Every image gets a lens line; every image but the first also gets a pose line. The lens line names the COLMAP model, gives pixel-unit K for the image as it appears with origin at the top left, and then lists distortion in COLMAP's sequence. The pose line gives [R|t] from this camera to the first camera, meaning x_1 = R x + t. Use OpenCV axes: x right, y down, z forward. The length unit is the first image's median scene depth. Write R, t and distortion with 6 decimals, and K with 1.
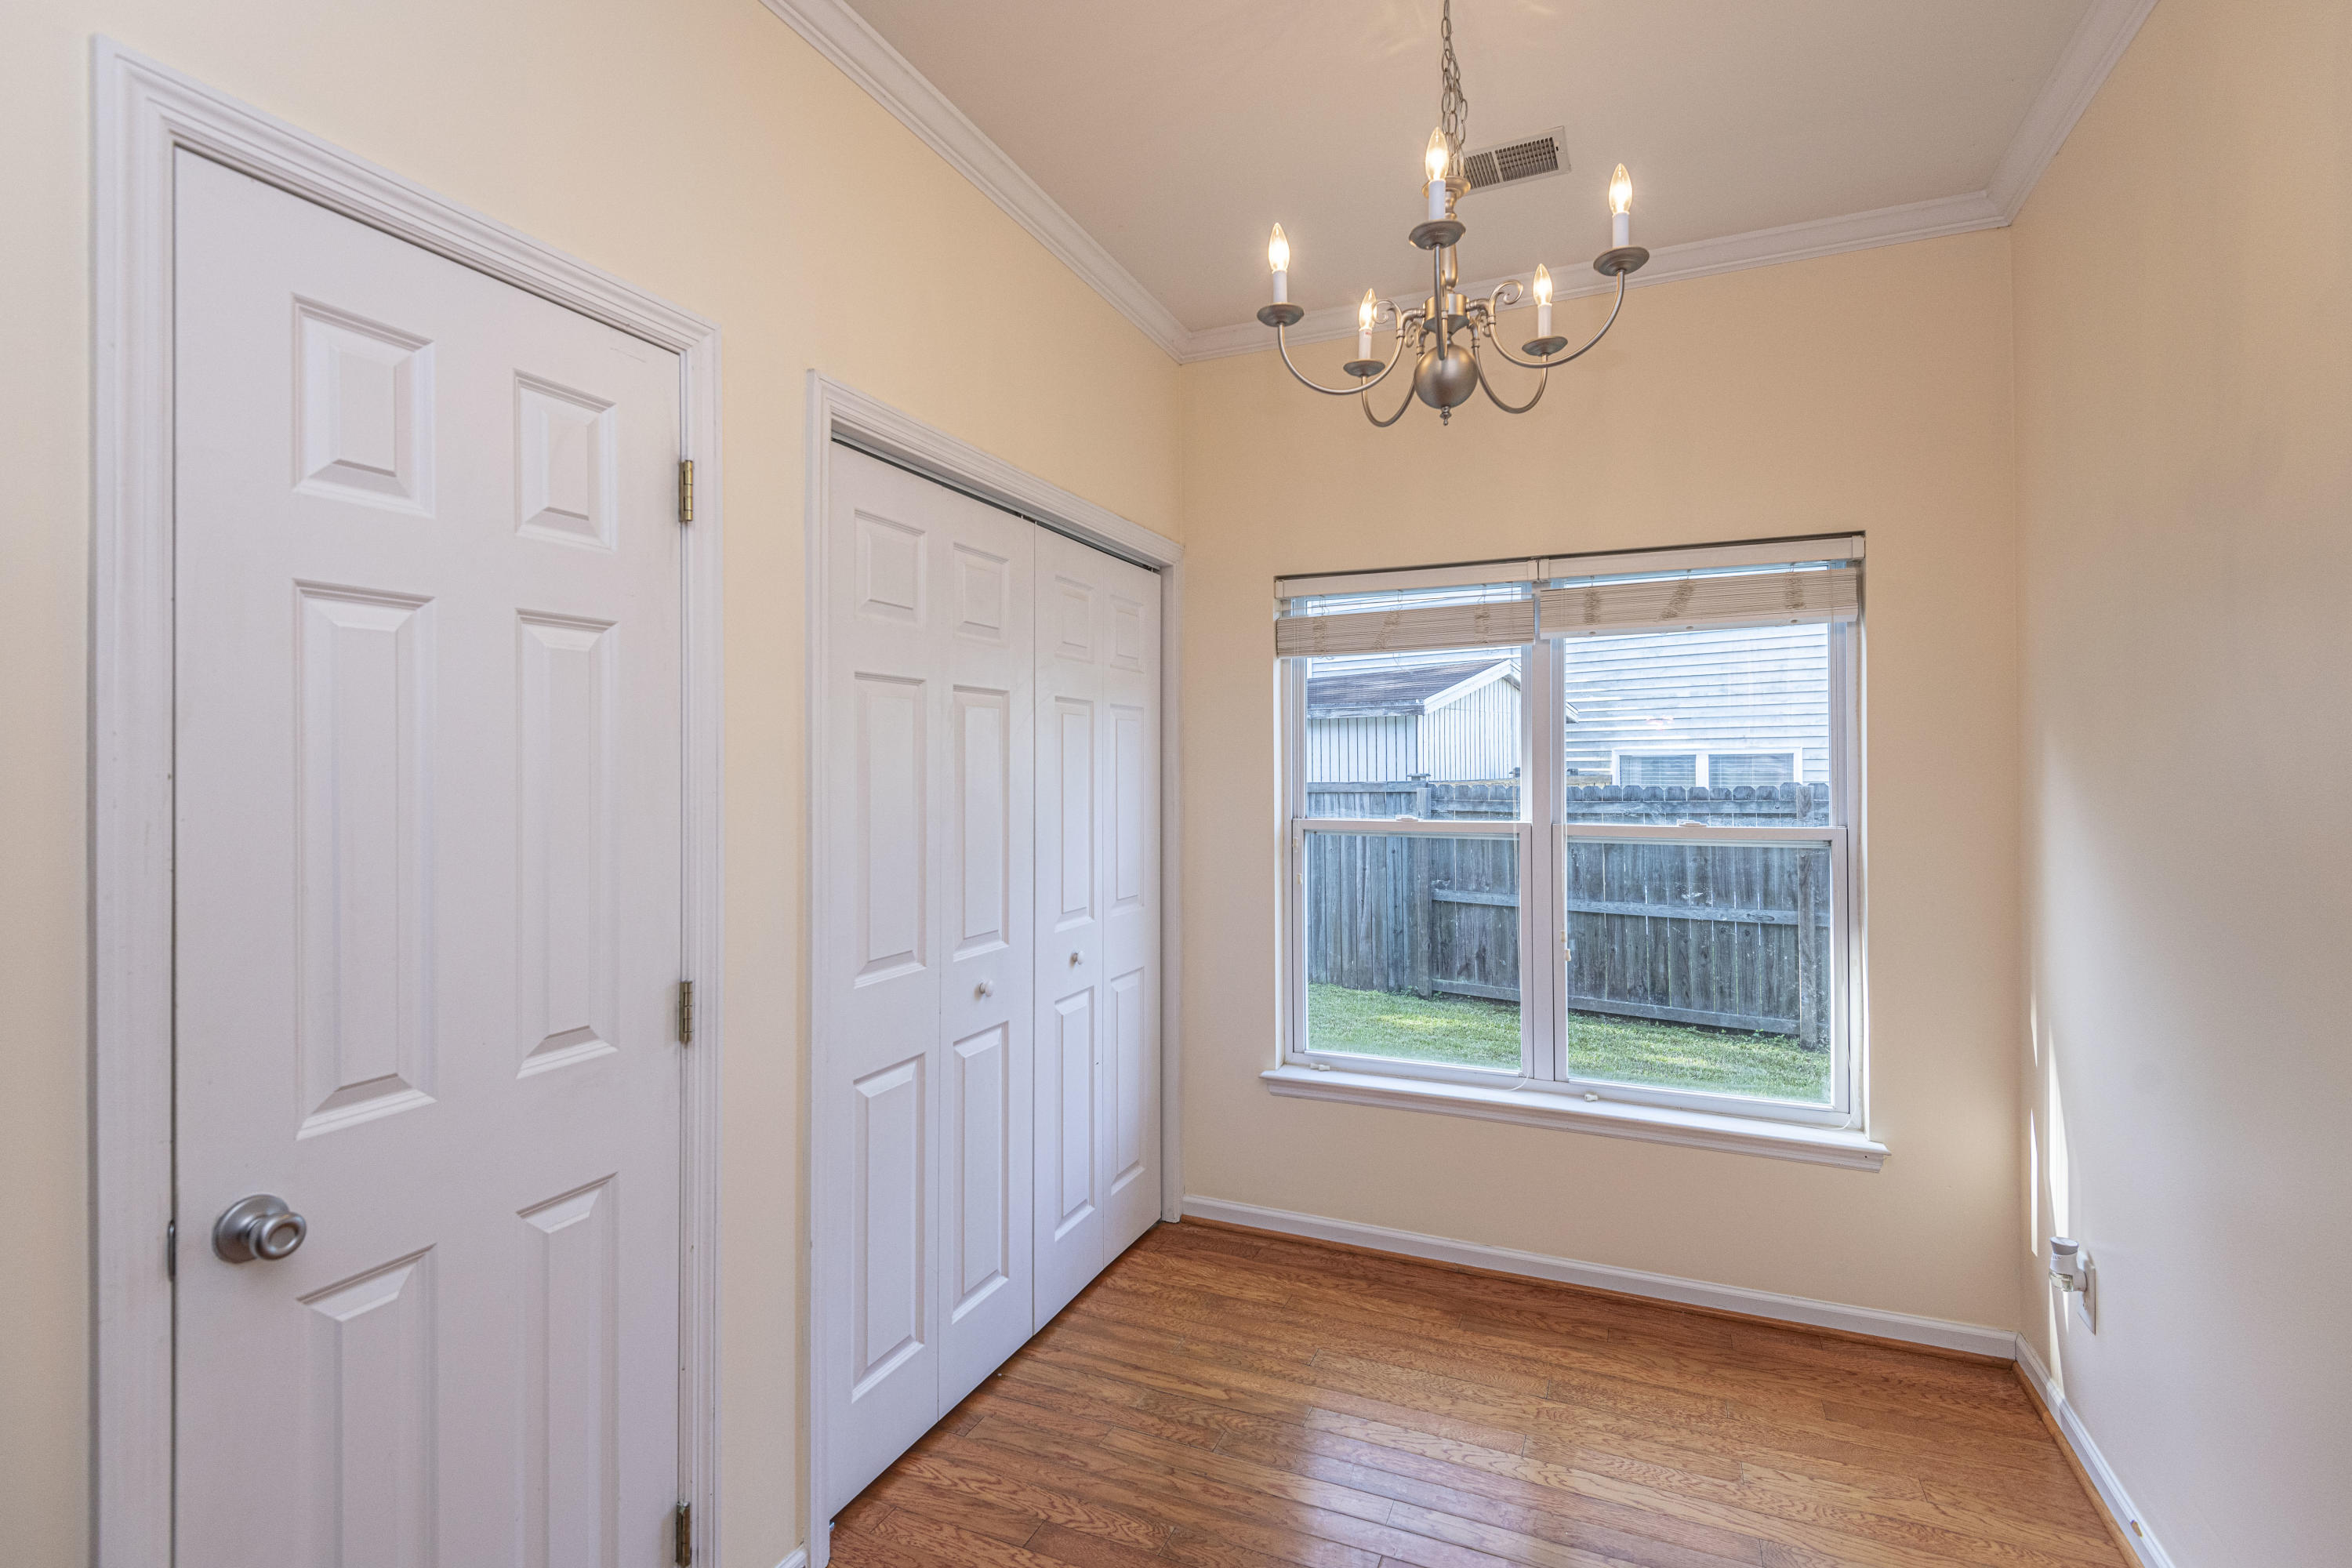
lens RADIAL K [[988.0, 0, 1207.7], [0, 988.0, 771.3], [0, 0, 1]] dist [0.014861, -0.000676]
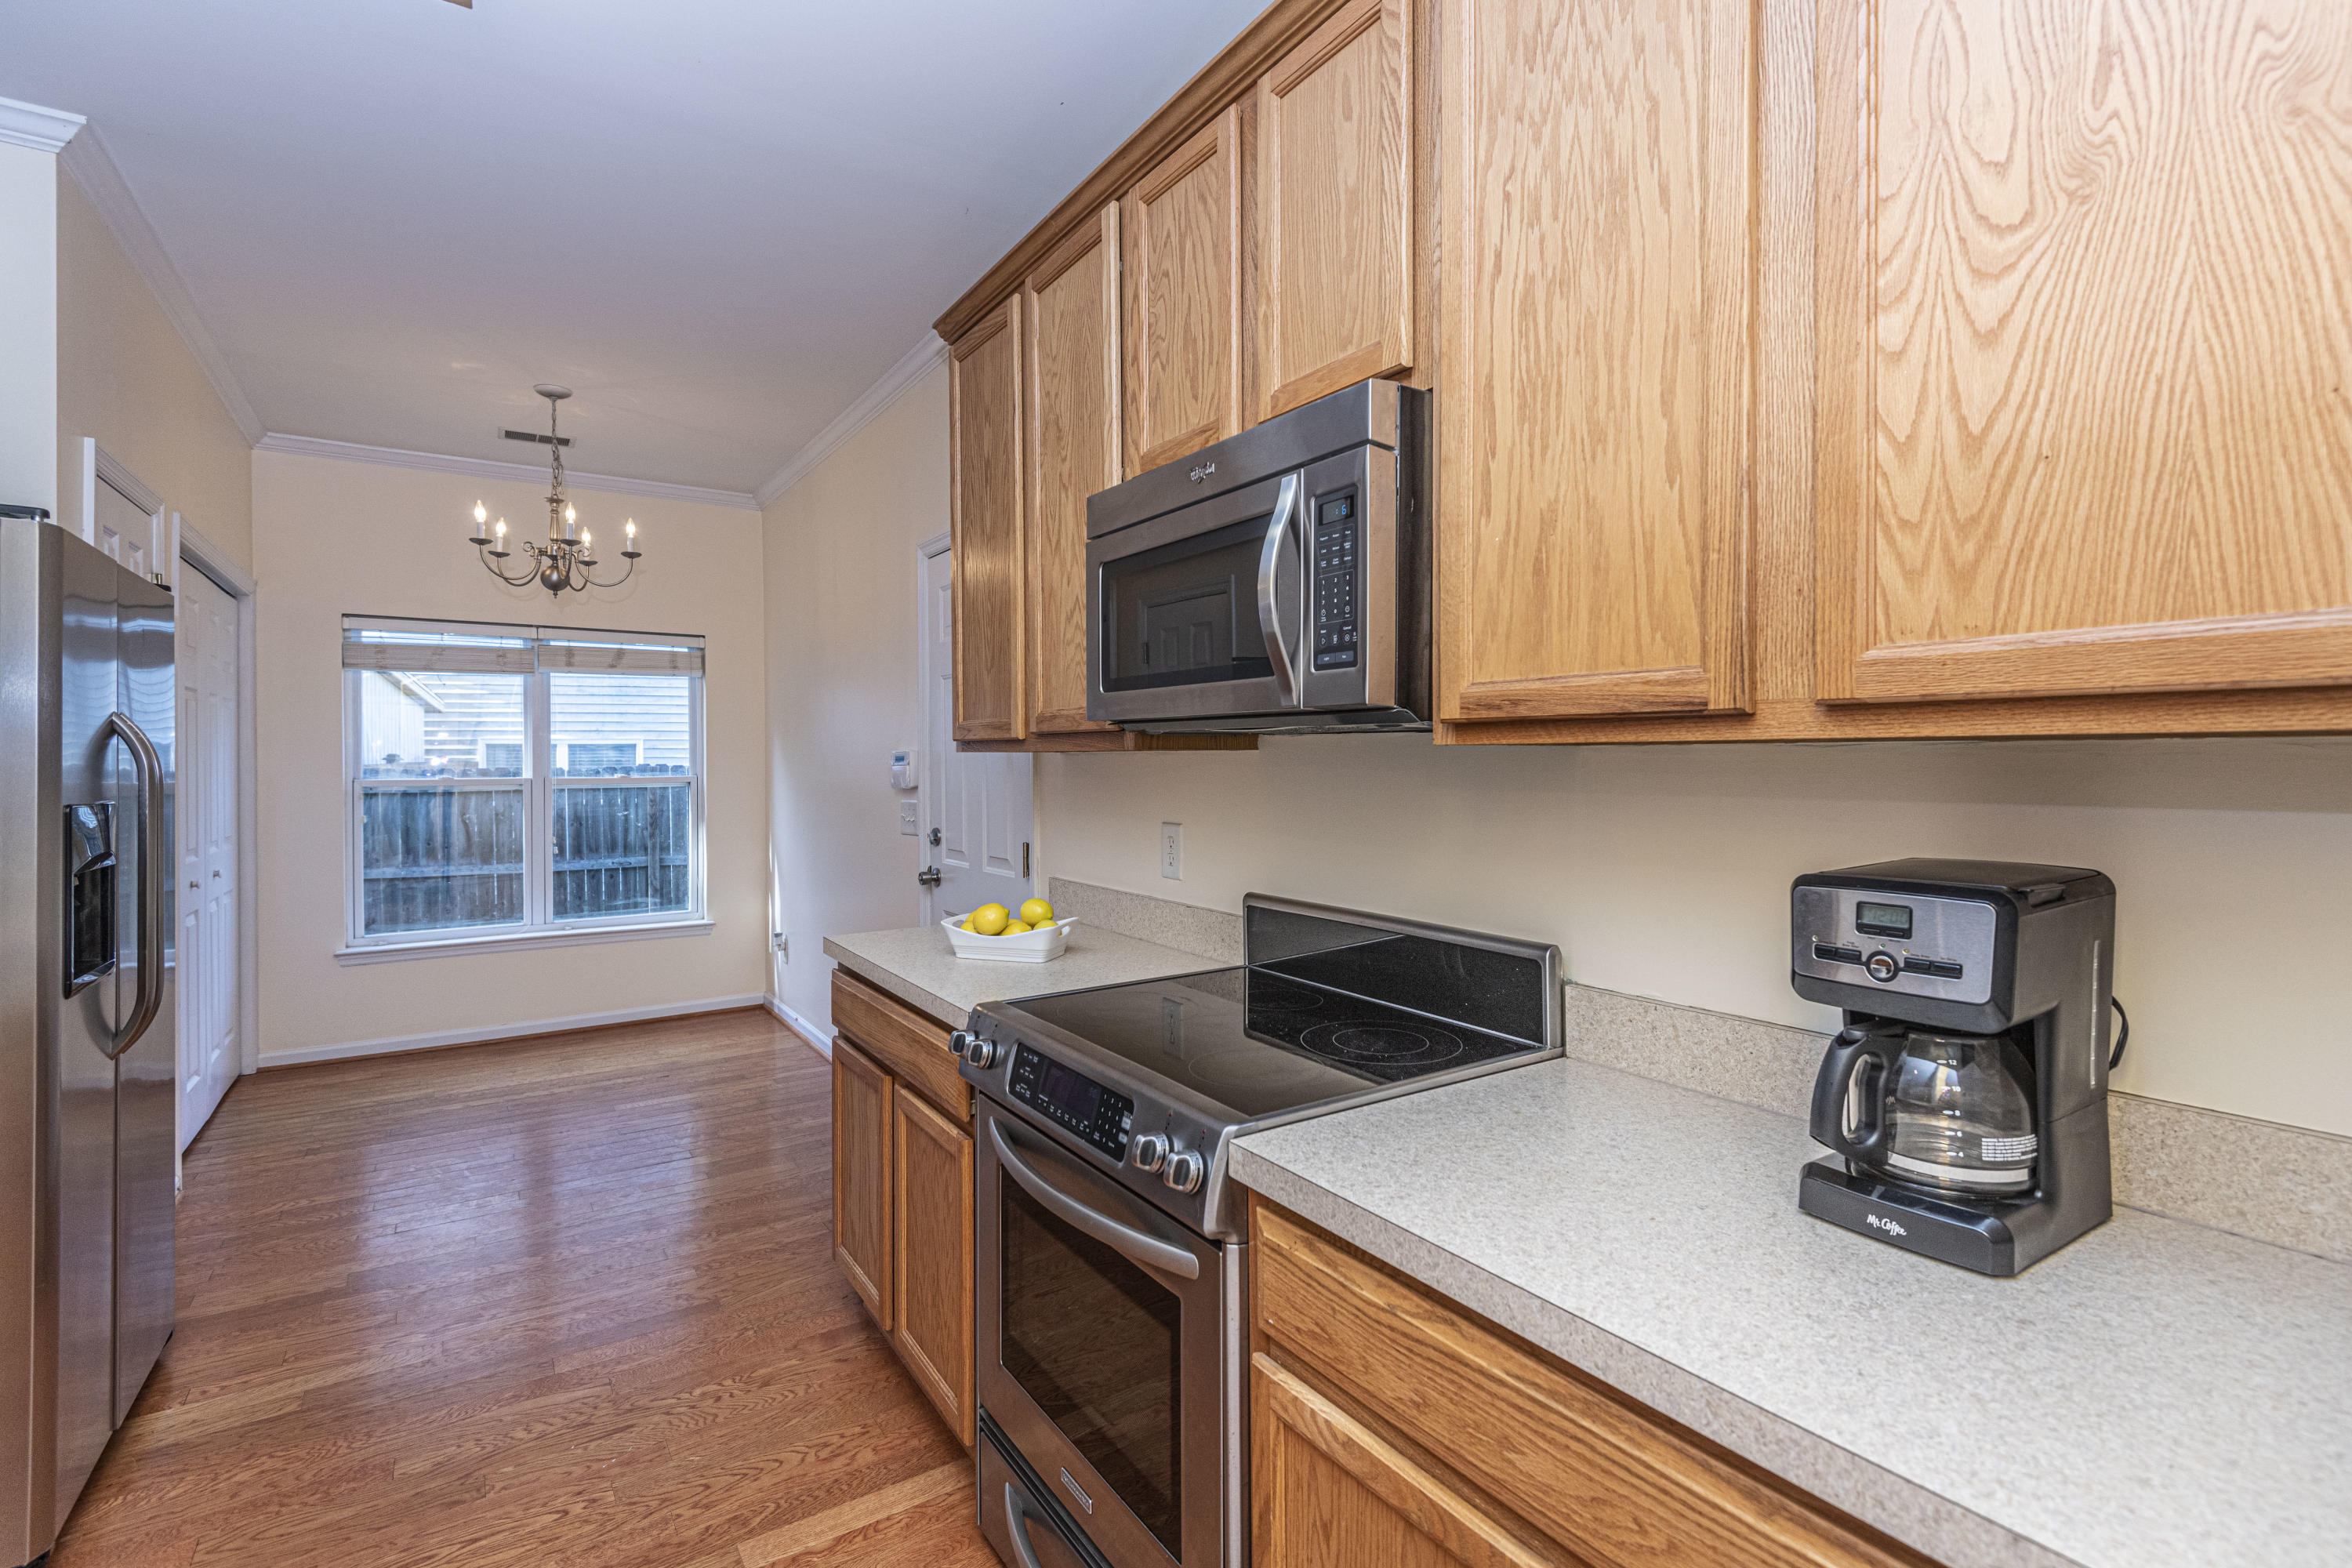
lens RADIAL K [[1084.1, 0, 1186.7], [0, 1084.1, 764.5], [0, 0, 1]] dist [0.026140, -0.012709]
pose [[0.517305, -0.003153, 0.855795, -0.662532], [0.005422, 0.999985, 0.000406, 0.032559], [-0.855784, 0.004430, 0.517314, -0.899470]]
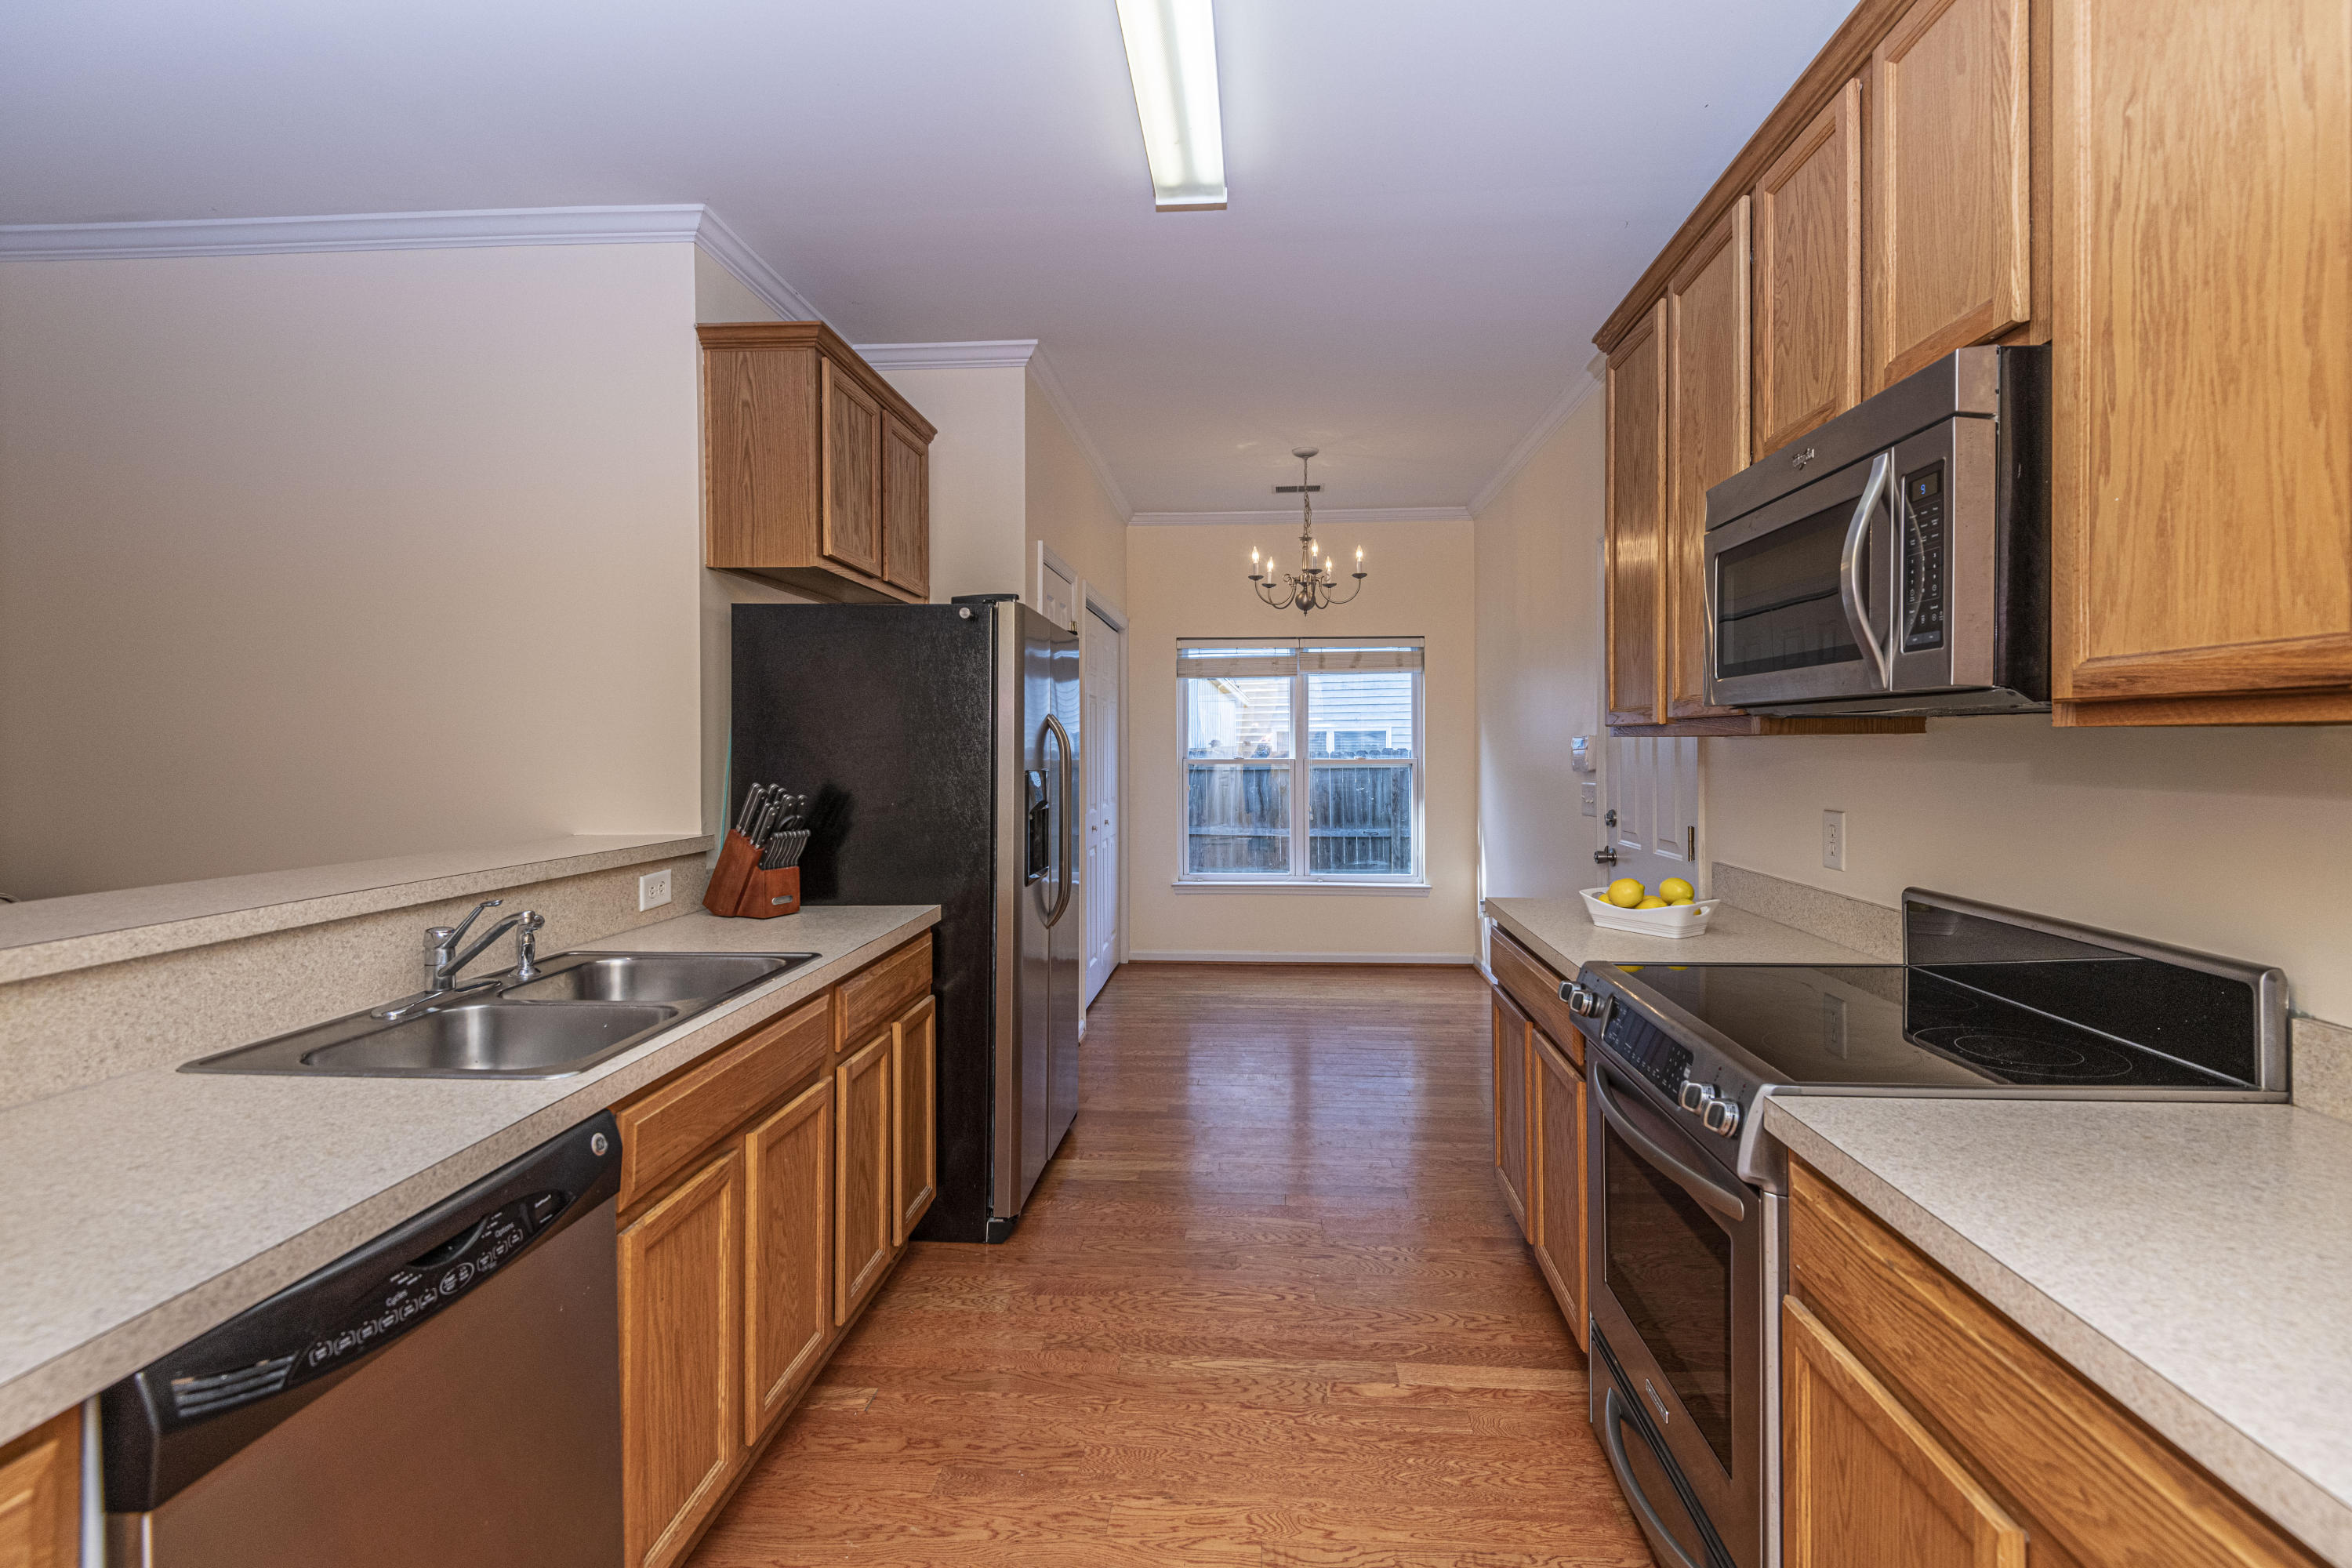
lens RADIAL K [[1084.1, 0, 1214.8], [0, 1084.1, 757.4], [0, 0, 1]] dist [0.026140, -0.012709]
pose [[0.925315, -0.002880, 0.379188, -0.682846], [0.000935, 0.999985, 0.005315, 0.034617], [-0.379198, -0.004563, 0.925304, -1.051430]]
